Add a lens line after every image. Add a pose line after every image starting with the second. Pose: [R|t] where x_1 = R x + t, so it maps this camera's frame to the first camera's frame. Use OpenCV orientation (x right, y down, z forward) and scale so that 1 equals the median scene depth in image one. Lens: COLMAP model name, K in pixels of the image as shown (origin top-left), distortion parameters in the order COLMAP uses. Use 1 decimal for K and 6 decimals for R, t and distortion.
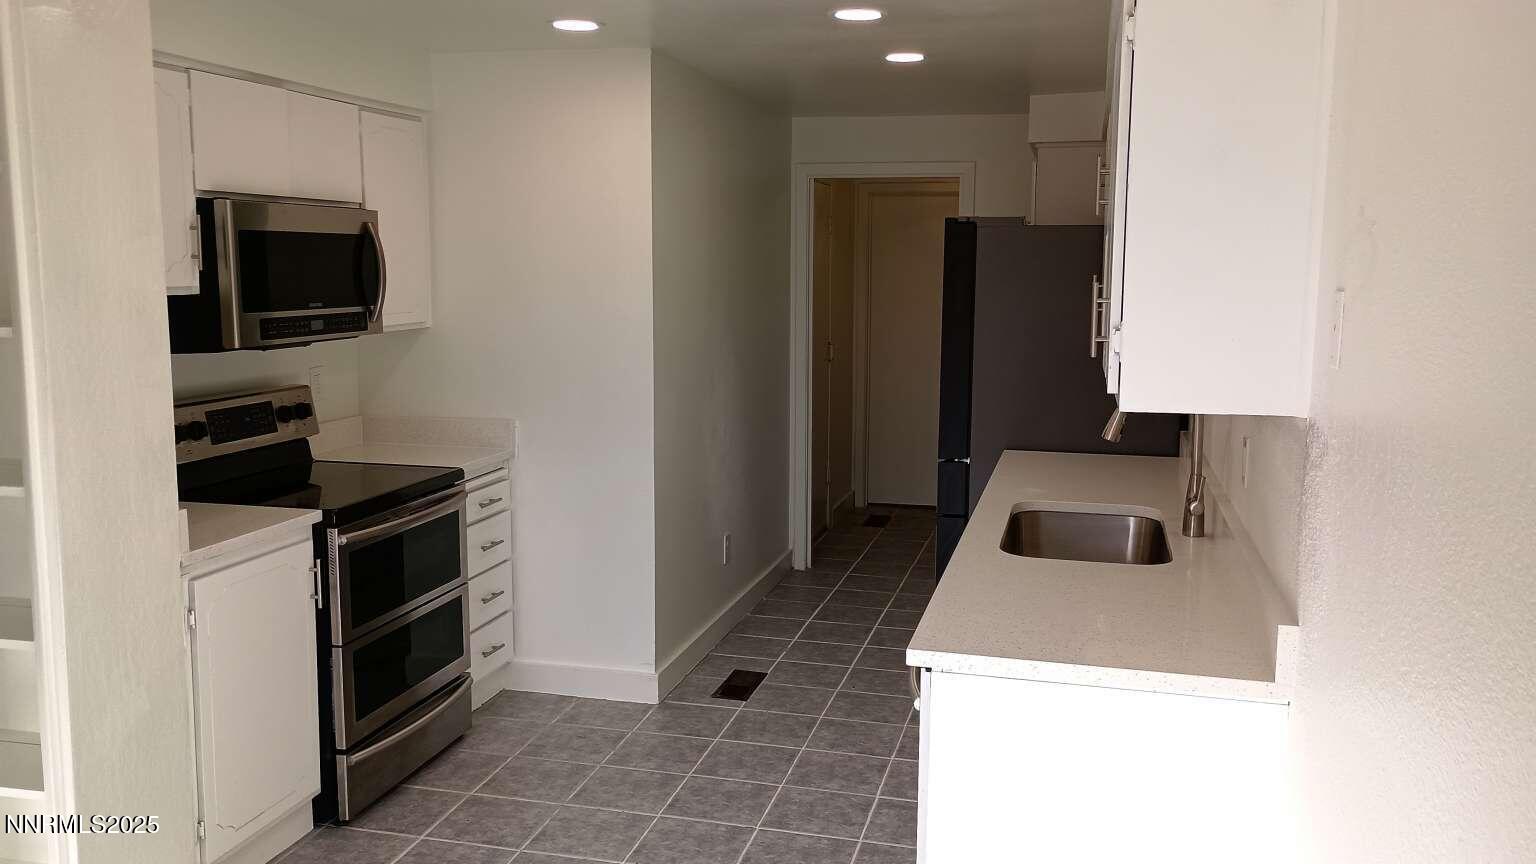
lens RADIAL K [[1270.7, 0, 766.3], [0, 1270.7, 437.4], [0, 0, 1]] dist [0.023897, -0.019905]
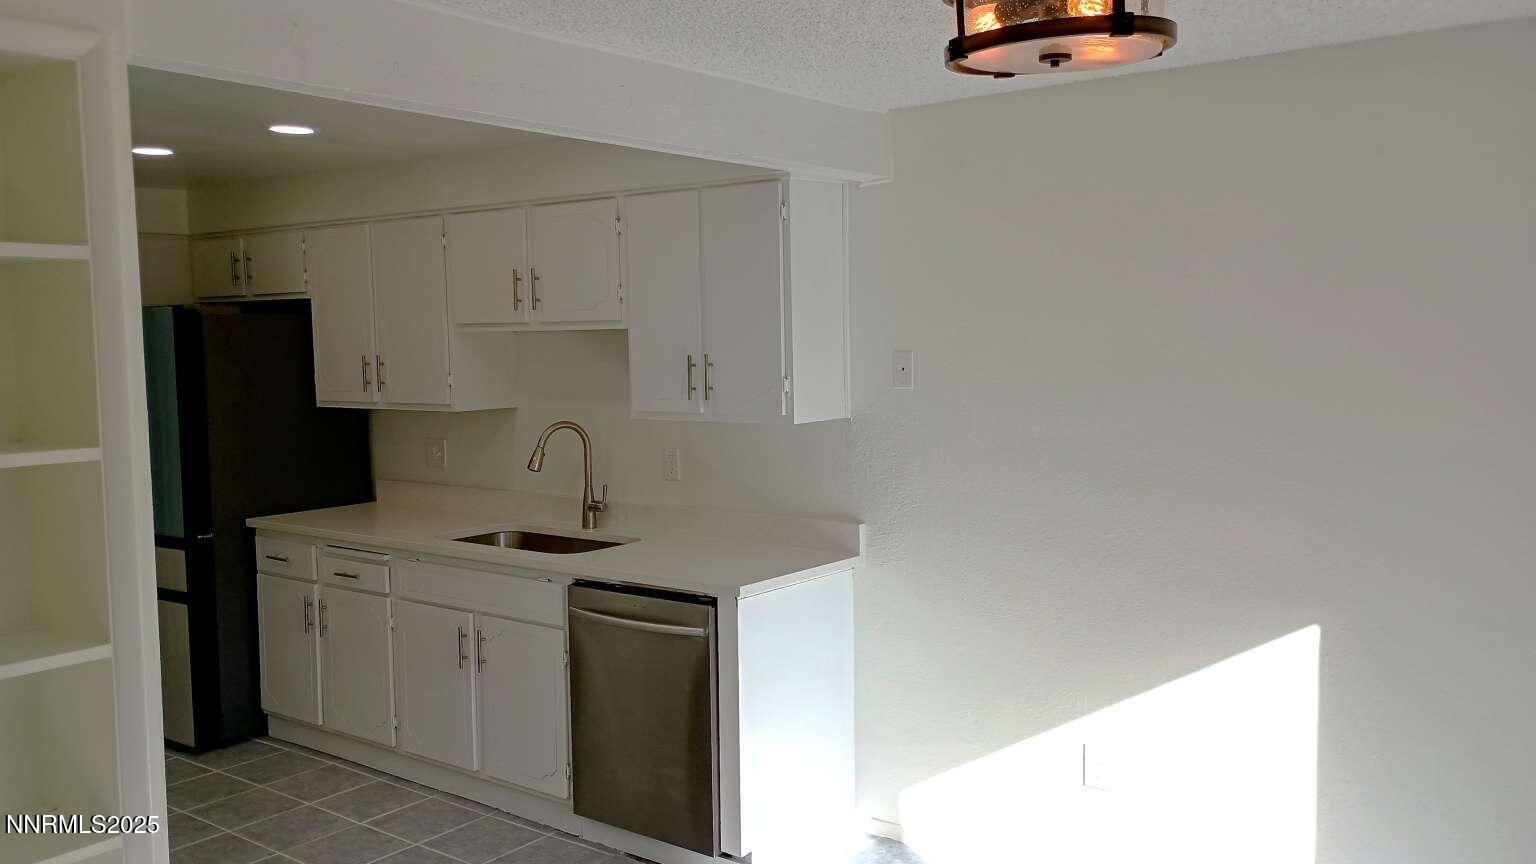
lens RADIAL K [[1270.7, 0, 778.0], [0, 1270.7, 420.1], [0, 0, 1]] dist [0.023897, -0.019905]
pose [[0.378939, -0.074570, 0.922412, -0.818568], [0.143179, 0.989470, 0.021171, -0.040797], [-0.914278, 0.124047, 0.385626, 0.200680]]
